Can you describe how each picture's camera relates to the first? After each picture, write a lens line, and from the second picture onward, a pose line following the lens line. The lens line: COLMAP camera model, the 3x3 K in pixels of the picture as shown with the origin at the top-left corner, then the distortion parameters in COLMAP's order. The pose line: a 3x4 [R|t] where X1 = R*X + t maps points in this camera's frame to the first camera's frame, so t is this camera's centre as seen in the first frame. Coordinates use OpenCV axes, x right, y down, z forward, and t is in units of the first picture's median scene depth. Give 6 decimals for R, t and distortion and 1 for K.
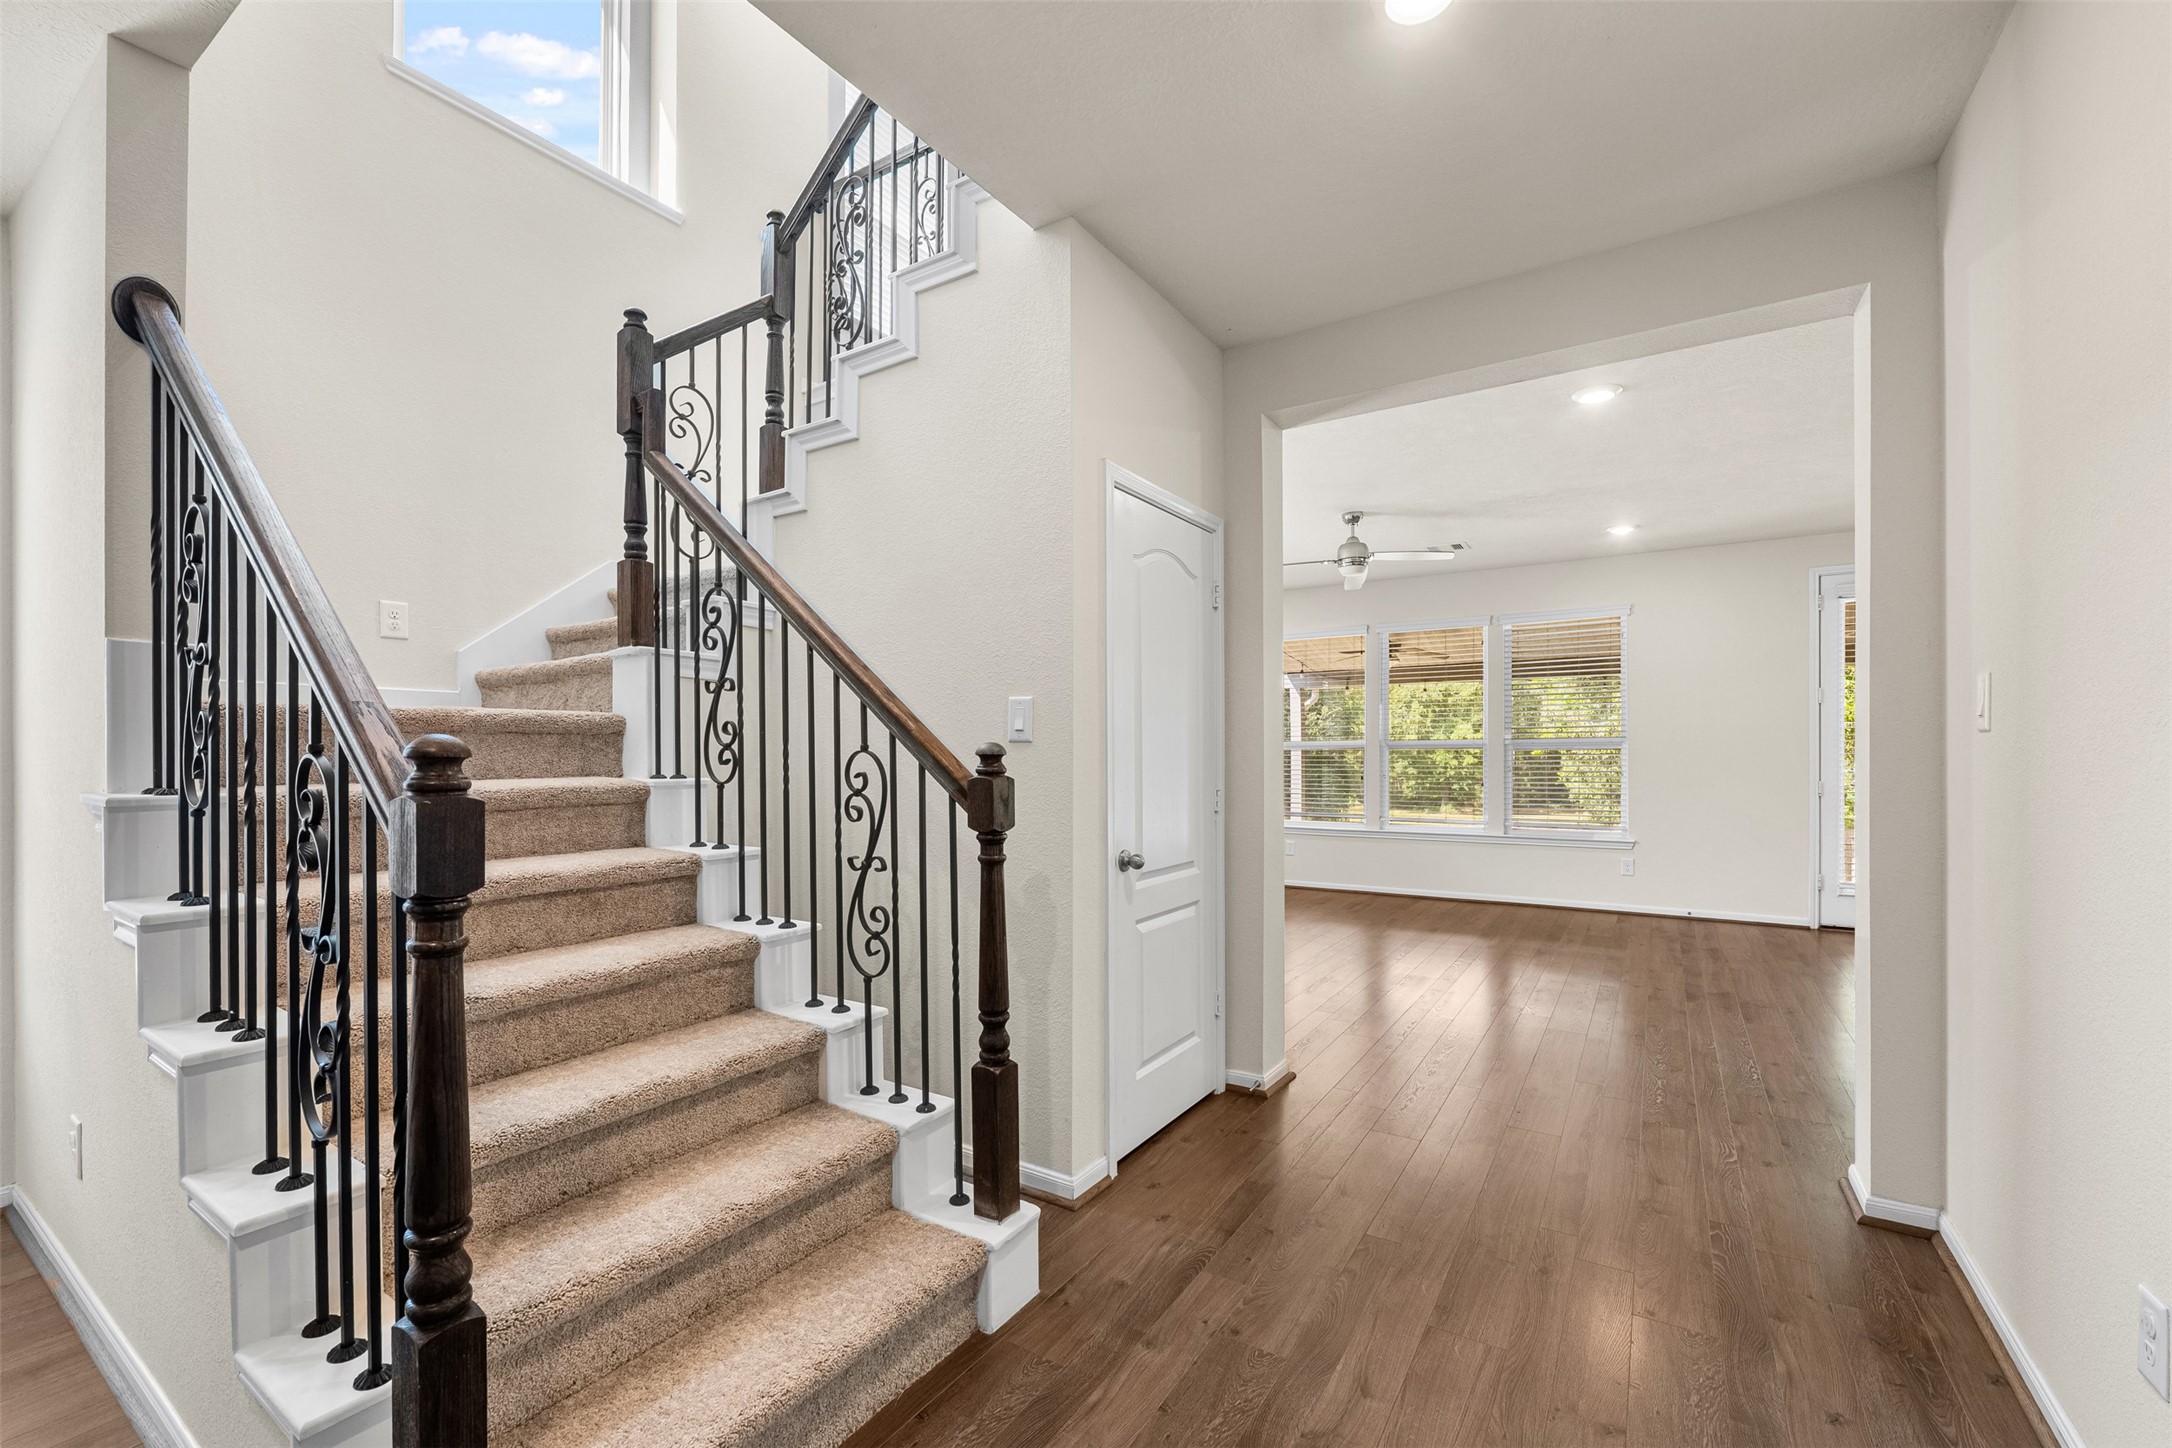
lens RADIAL K [[881.8, 0, 1092.3], [0, 881.8, 754.8], [0, 0, 1]] dist [-0.010473, -0.000152]
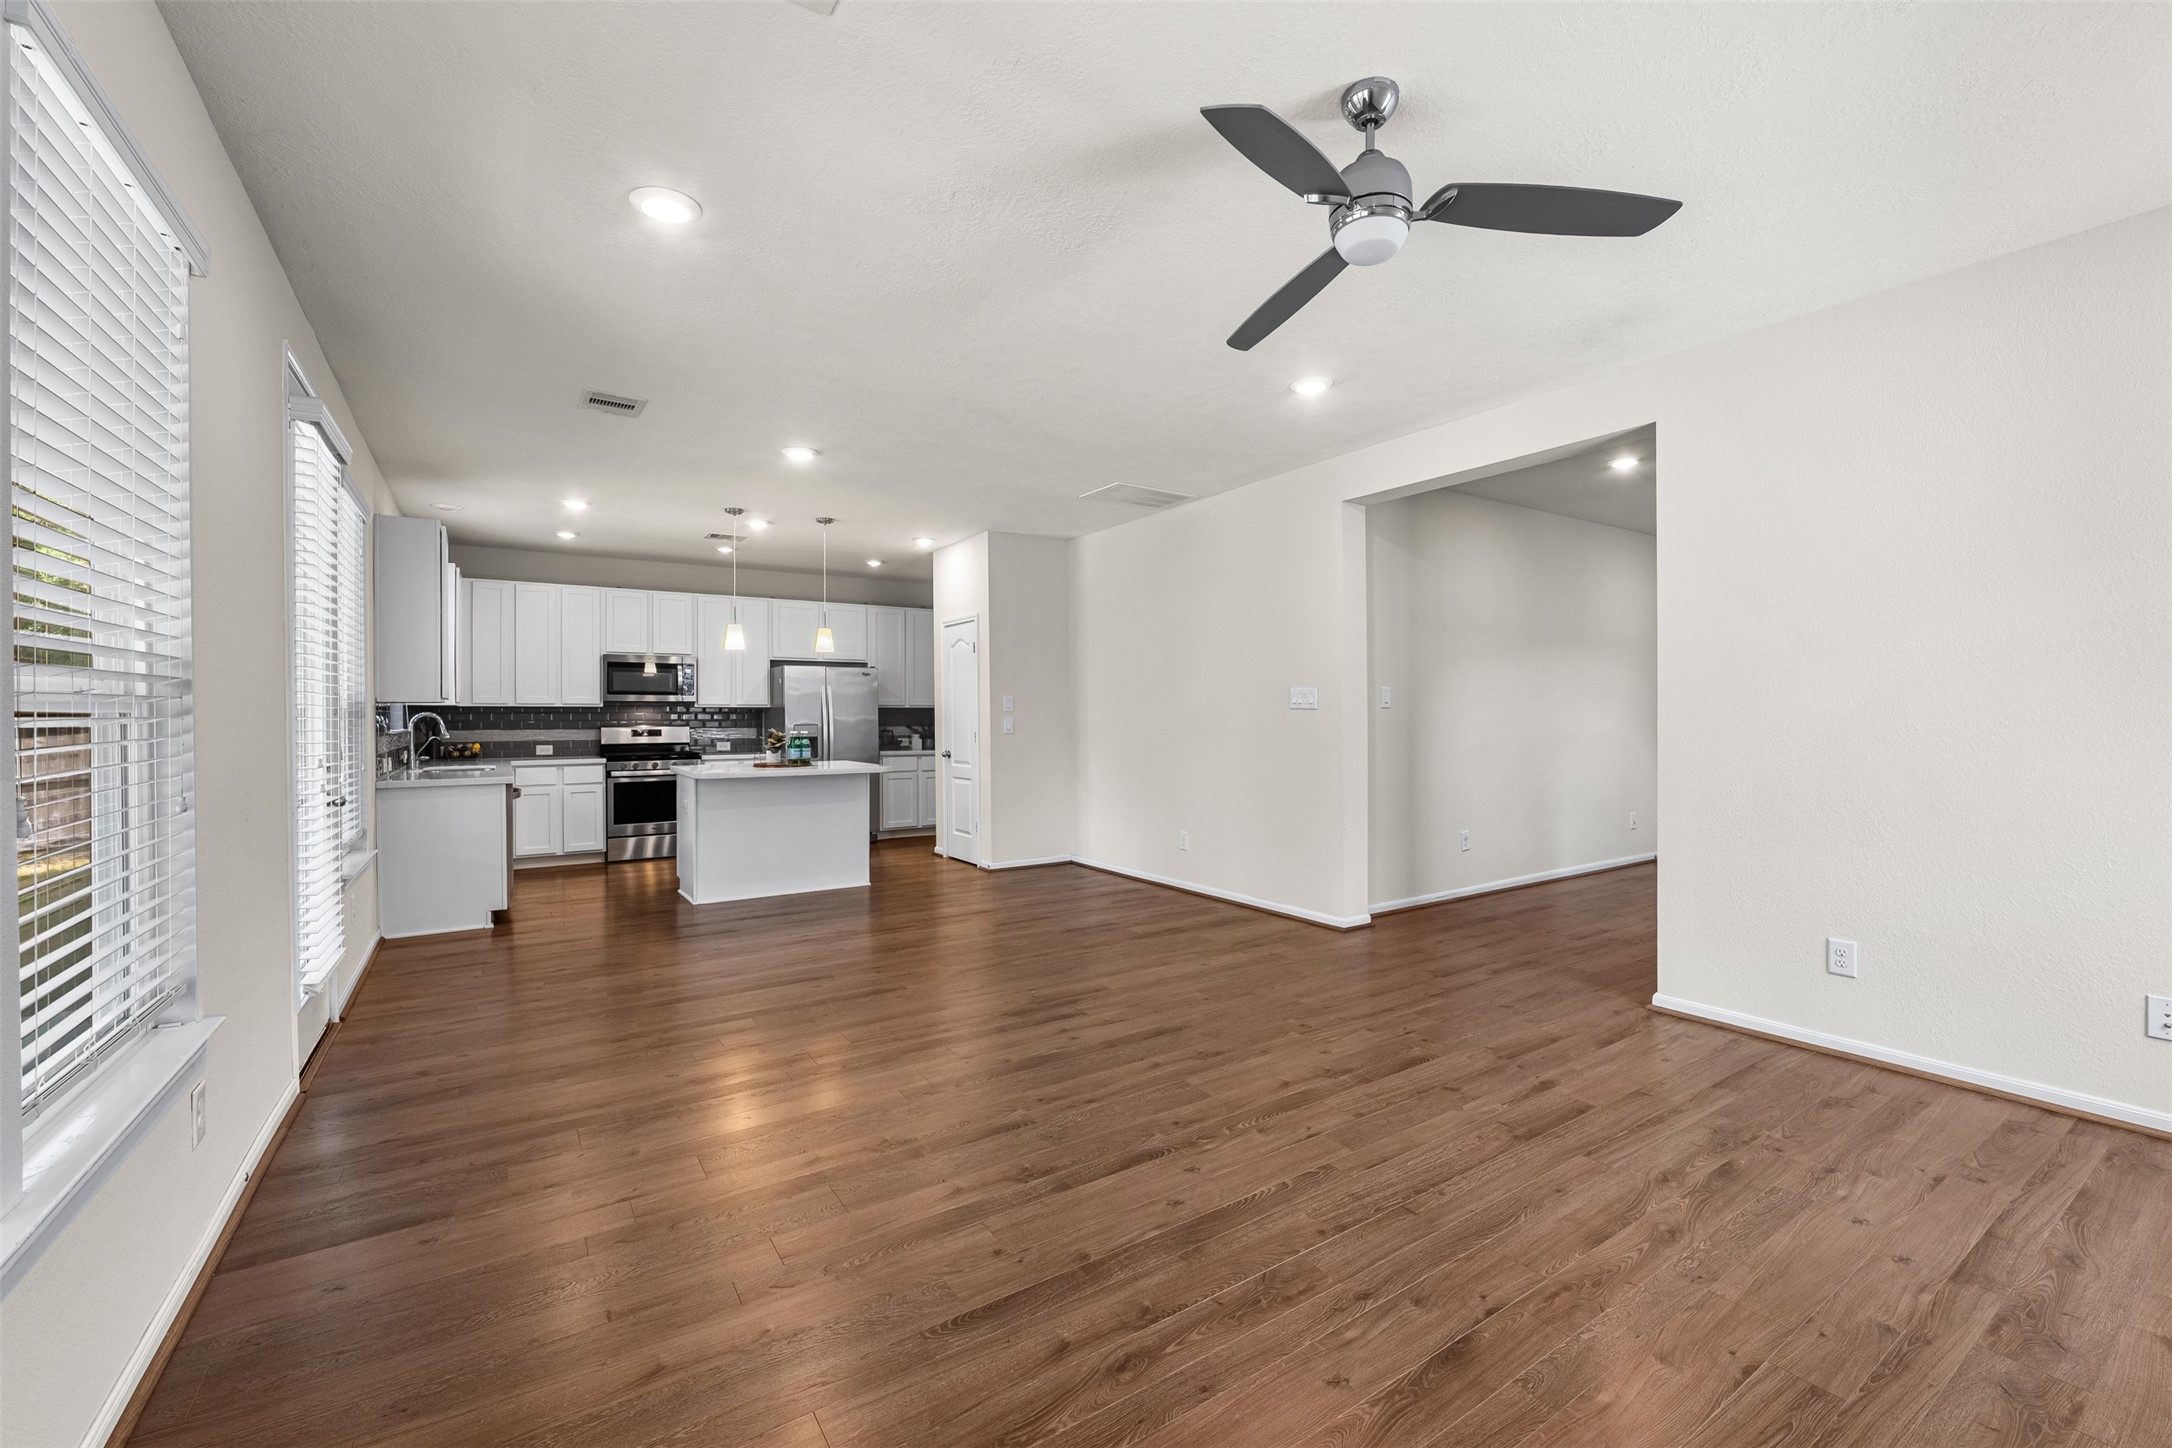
lens RADIAL K [[881.2, 0, 1096.8], [0, 881.2, 714.9], [0, 0, 1]] dist [-0.001074, -0.000232]
pose [[-0.914603, 0.007556, 0.404283, 0.420990], [0.009273, 0.999954, 0.002289, -0.013143], [-0.404247, 0.005843, -0.914631, 2.325402]]
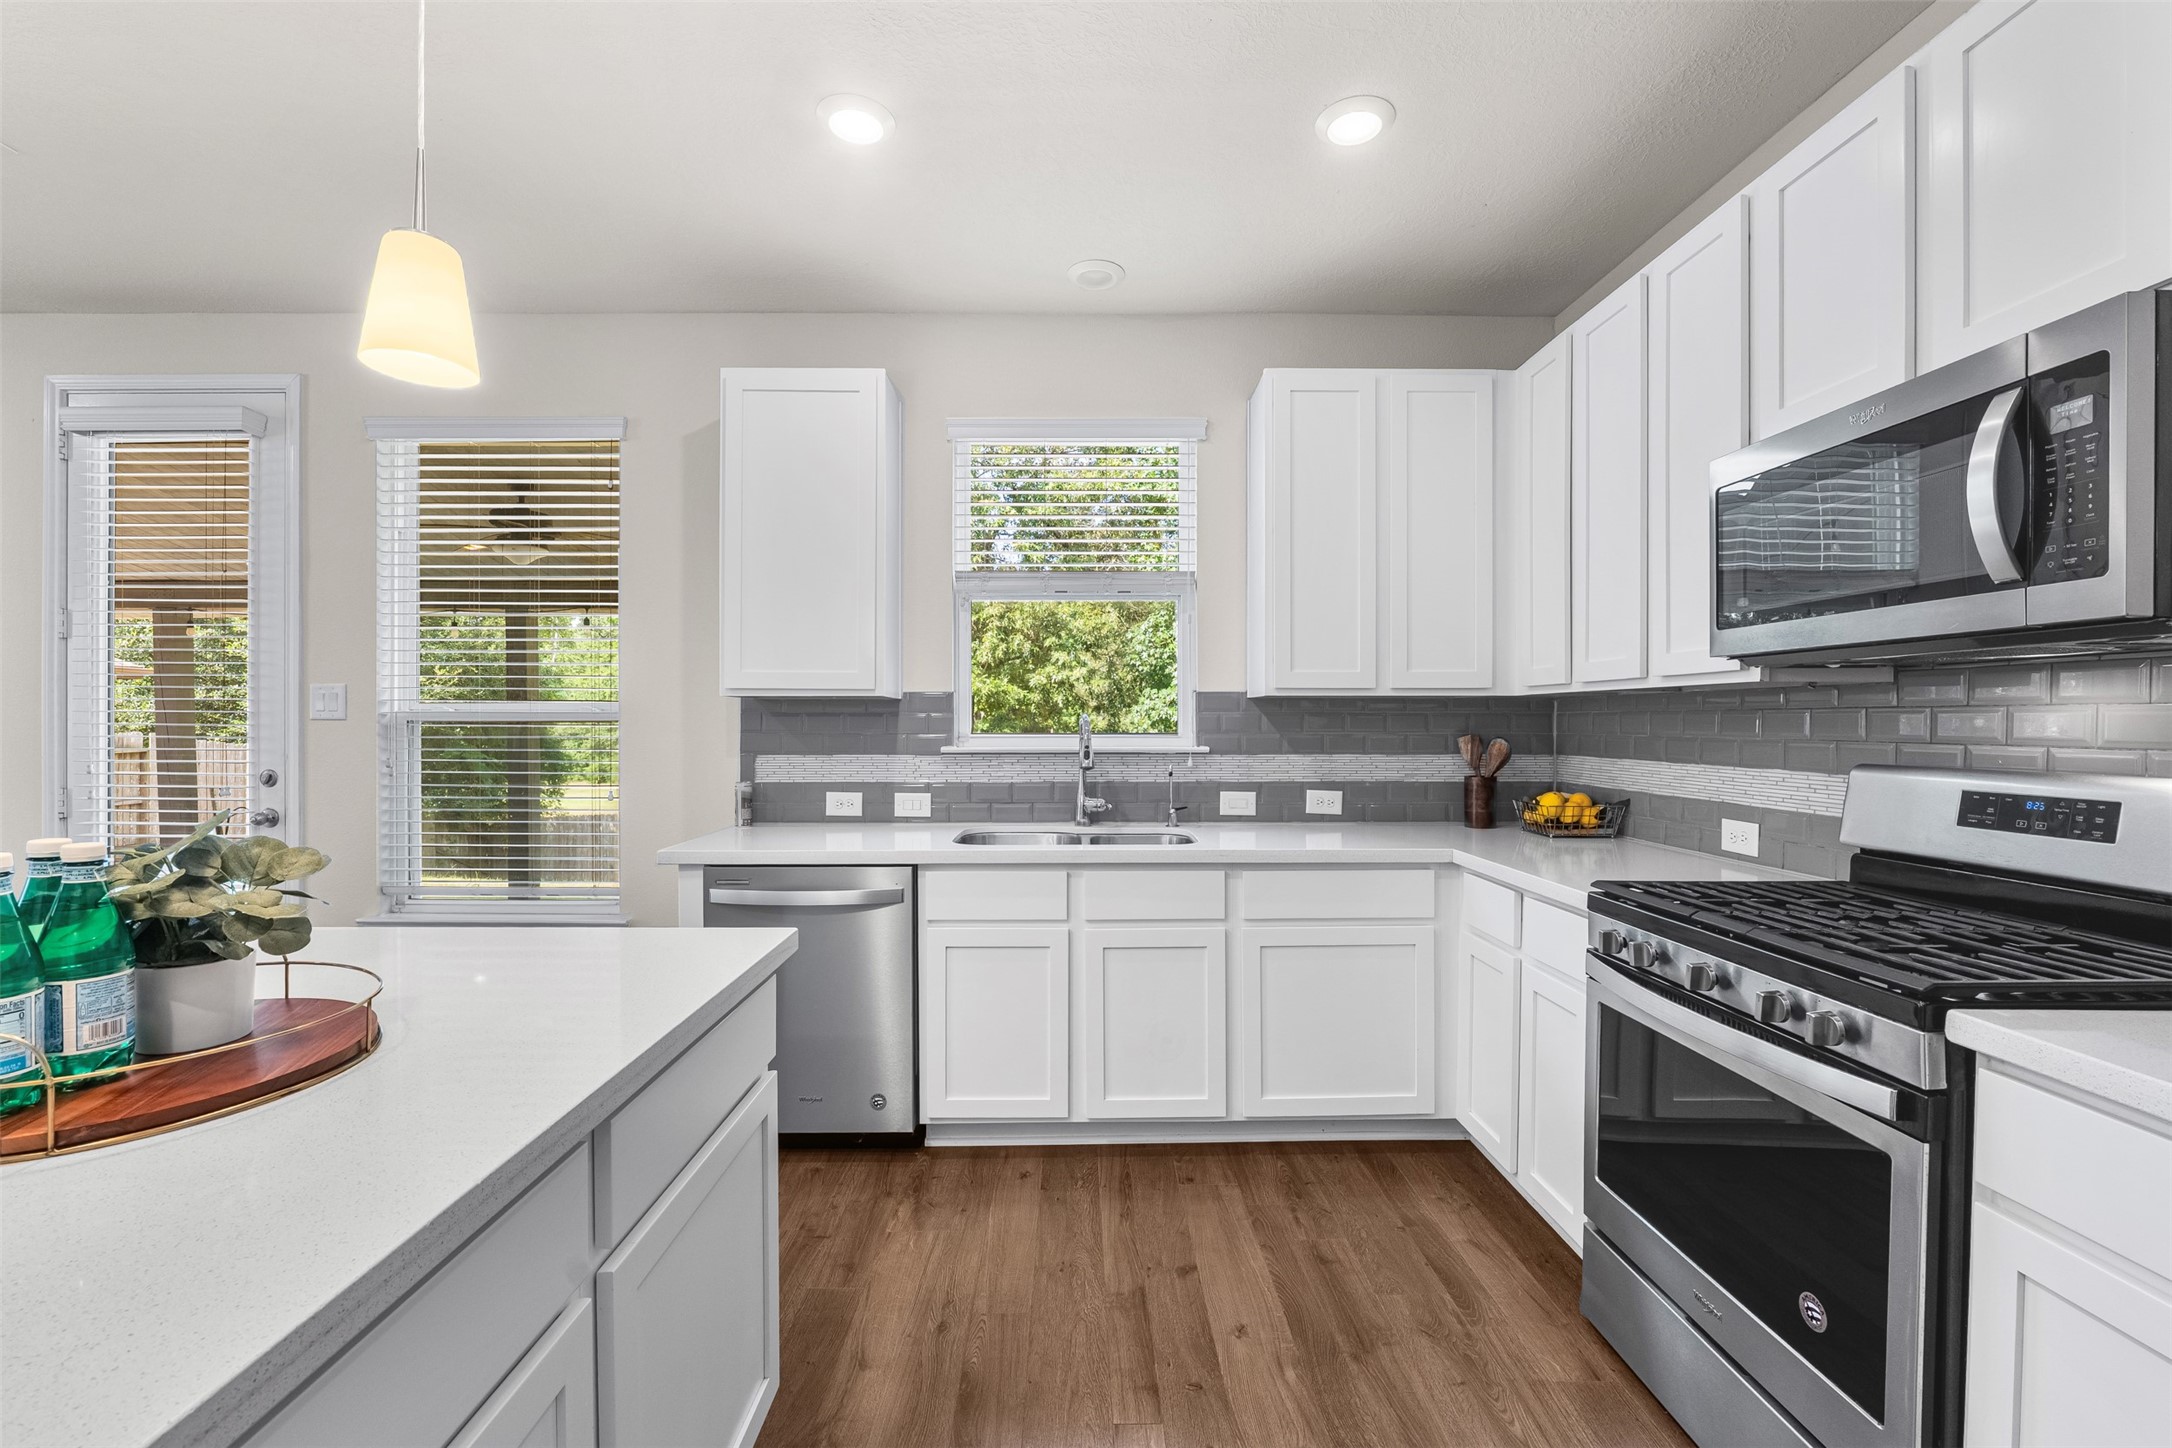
lens RADIAL K [[891.8, 0, 1088.7], [0, 891.8, 716.7], [0, 0, 1]] dist [-0.008334, -0.000346]
pose [[0.834955, 0.009393, 0.550238, 1.960377], [-0.001767, 0.999895, -0.014388, -0.010675], [-0.550315, 0.011041, 0.834884, 0.416945]]
